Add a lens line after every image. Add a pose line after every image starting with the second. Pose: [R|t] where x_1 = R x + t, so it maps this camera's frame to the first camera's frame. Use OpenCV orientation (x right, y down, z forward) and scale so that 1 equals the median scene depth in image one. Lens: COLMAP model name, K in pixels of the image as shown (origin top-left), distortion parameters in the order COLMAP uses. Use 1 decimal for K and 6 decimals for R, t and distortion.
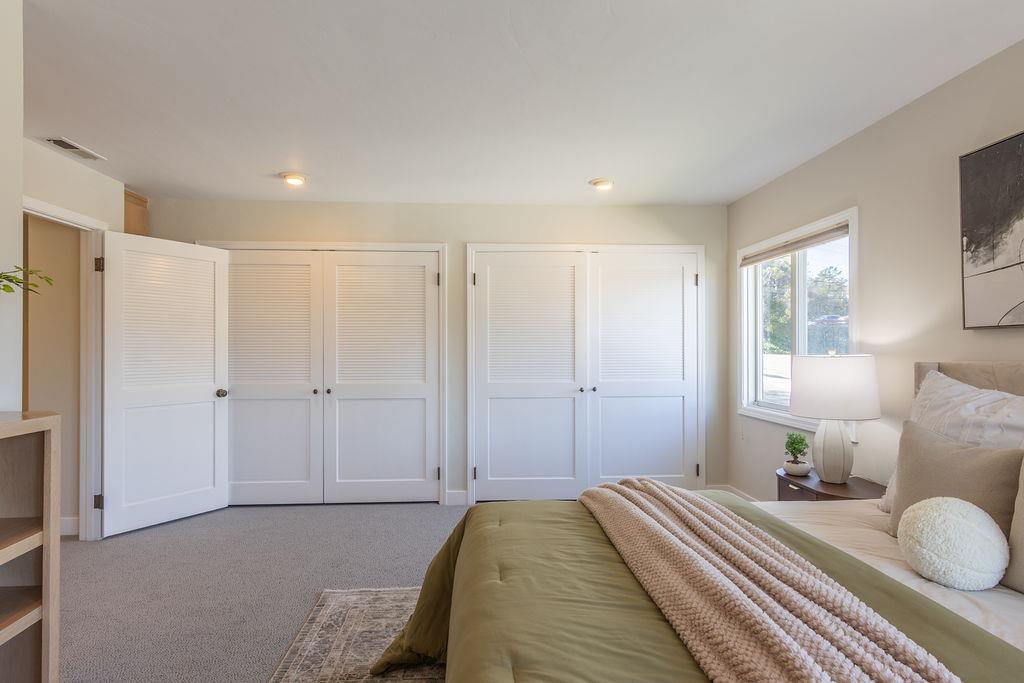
lens RADIAL K [[529.3, 0, 512.0], [0, 529.3, 345.5], [0, 0, 1]] dist [0.000865, 0.000622]
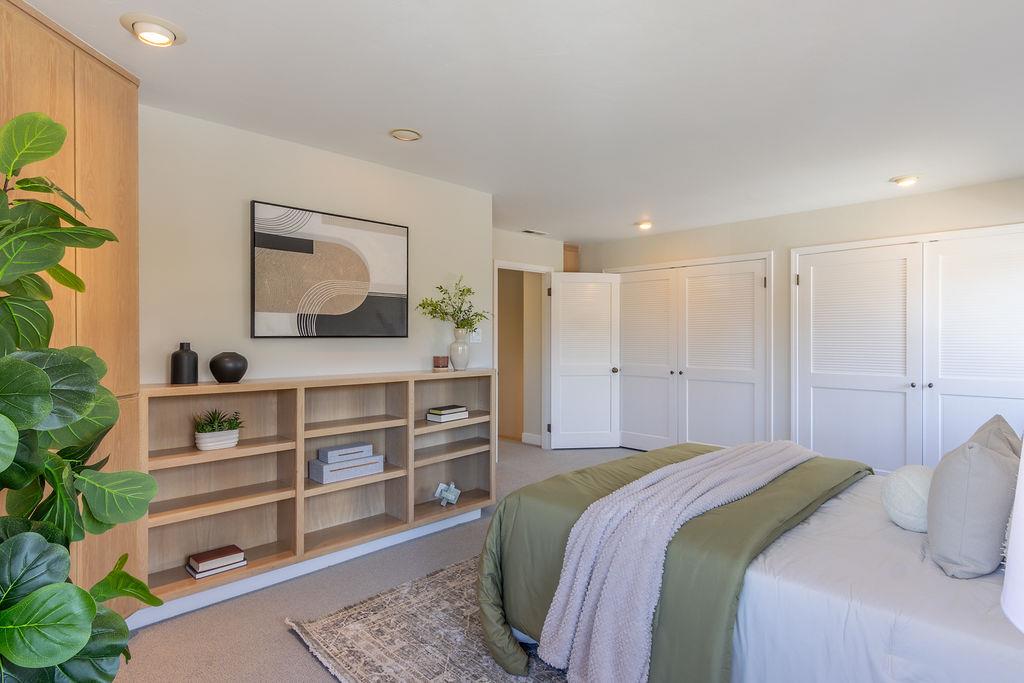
lens RADIAL K [[535.3, 0, 508.3], [0, 535.3, 347.2], [0, 0, 1]] dist [0.000899, 0.000702]
pose [[0.649901, 0.014316, -0.759884, 0.690580], [0.003570, 0.999754, 0.021889, -0.017136], [0.760011, -0.016938, 0.649690, -0.362087]]
